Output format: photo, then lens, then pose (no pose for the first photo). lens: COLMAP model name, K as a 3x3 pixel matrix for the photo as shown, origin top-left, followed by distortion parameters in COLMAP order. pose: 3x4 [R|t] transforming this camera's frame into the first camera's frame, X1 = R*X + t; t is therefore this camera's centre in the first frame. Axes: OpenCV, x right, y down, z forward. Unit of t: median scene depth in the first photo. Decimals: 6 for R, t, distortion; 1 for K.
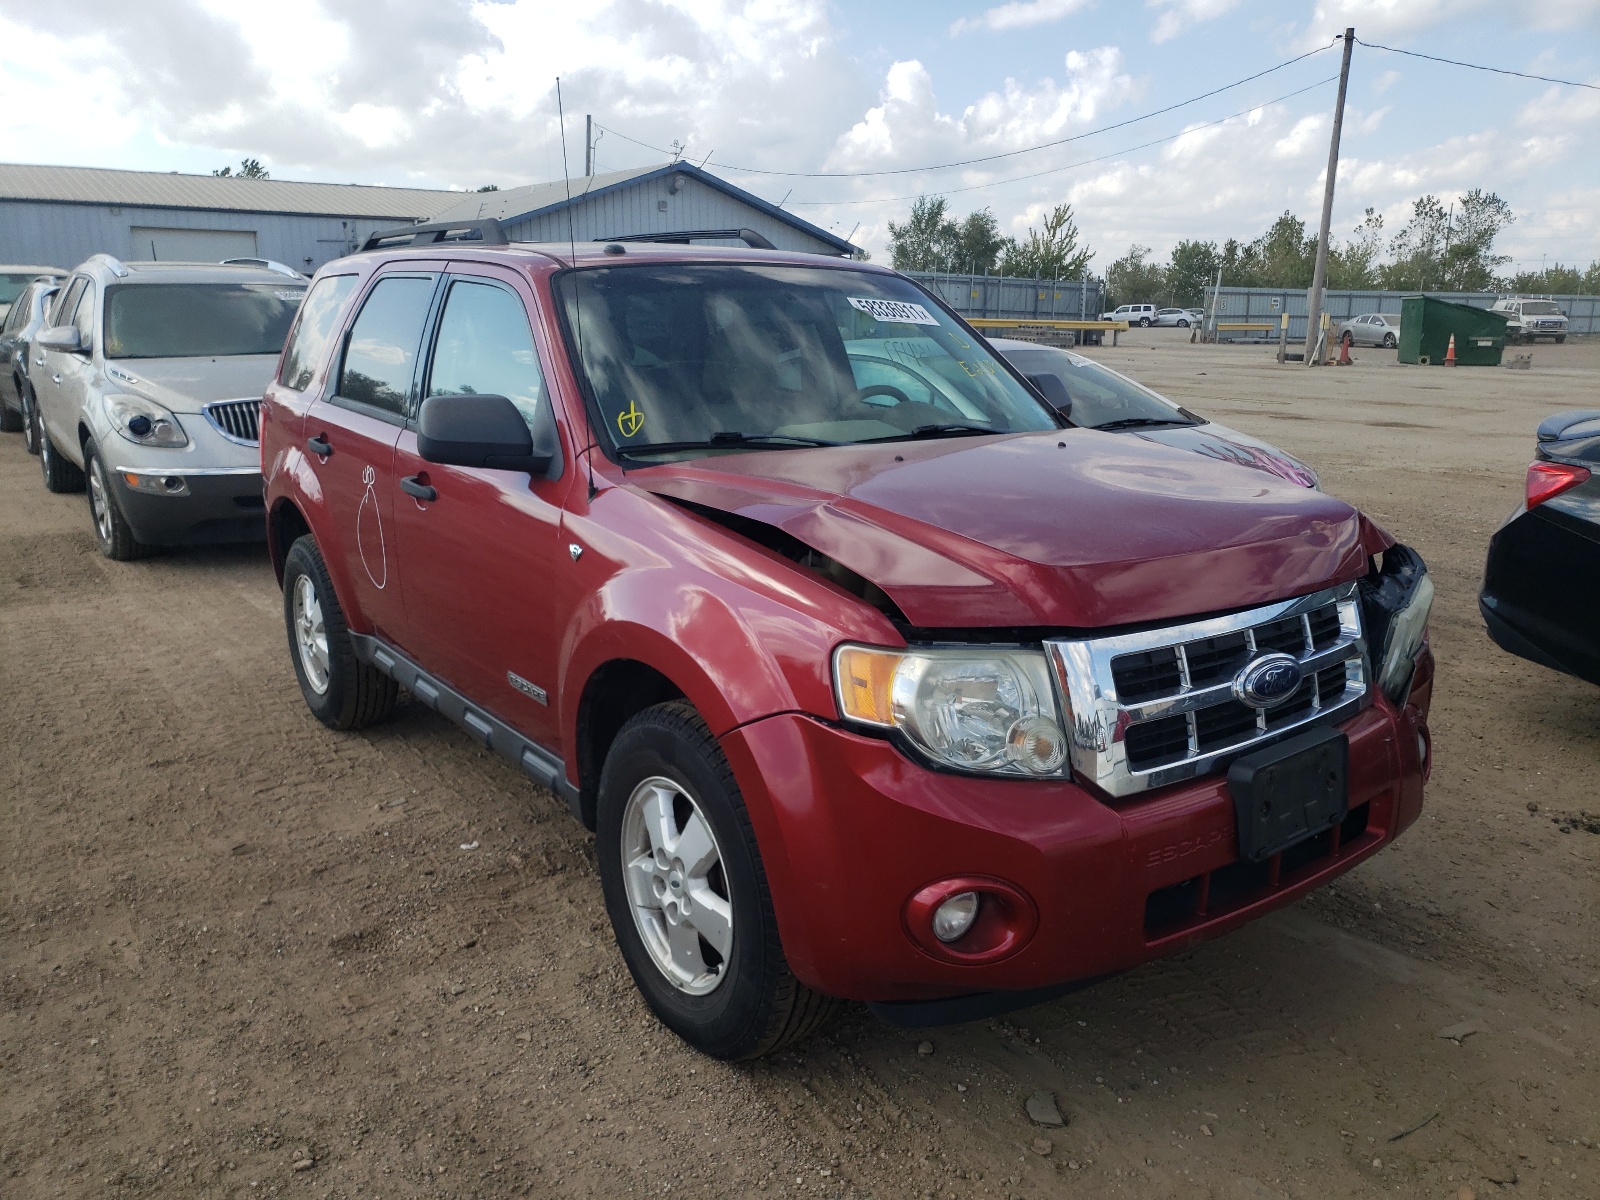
lens RADIAL K [[1216.5, 0, 799.1], [0, 1216.5, 599.2], [0, 0, 1]] dist [-0.001274, 0.013753]
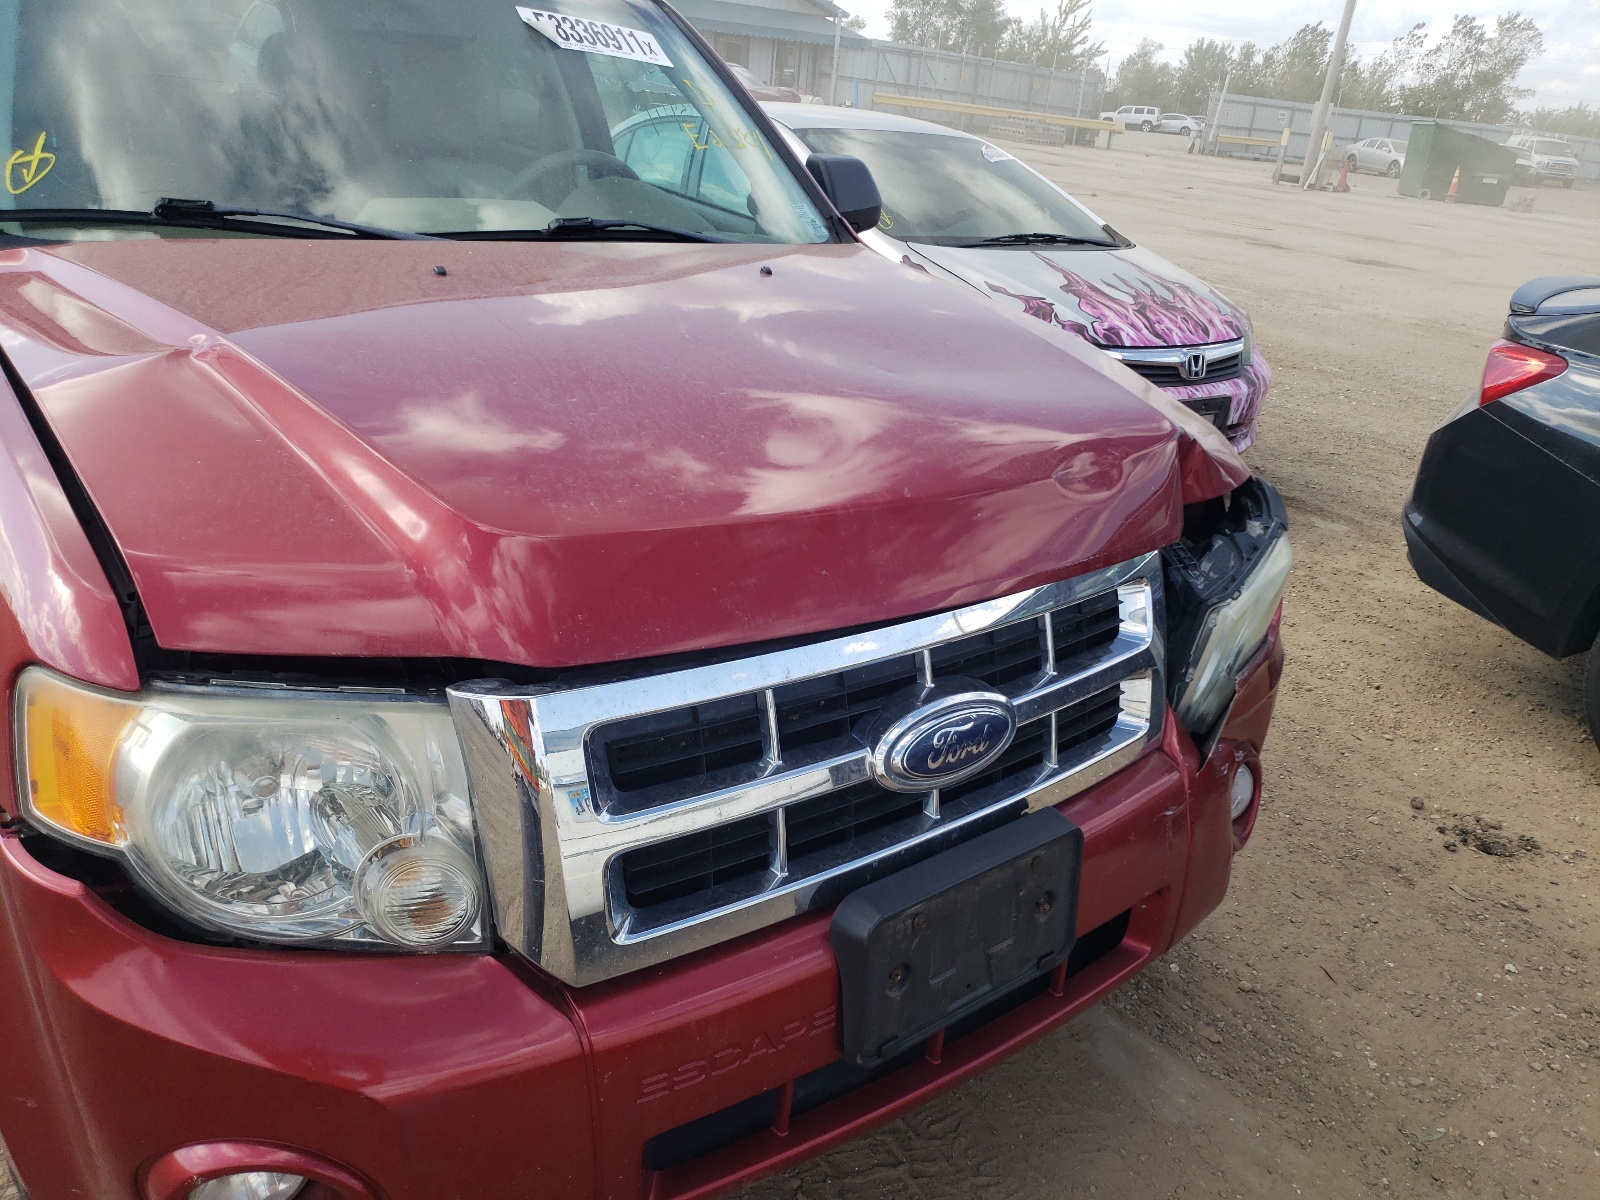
lens RADIAL K [[1216.5, 0, 834.0], [0, 1216.5, 594.6], [0, 0, 1]] dist [-0.001274, 0.013753]
pose [[0.995893, 0.070672, 0.056595, 0.107911], [-0.078995, 0.983668, 0.161733, -0.031681], [-0.044241, -0.165539, 0.985210, 0.166565]]
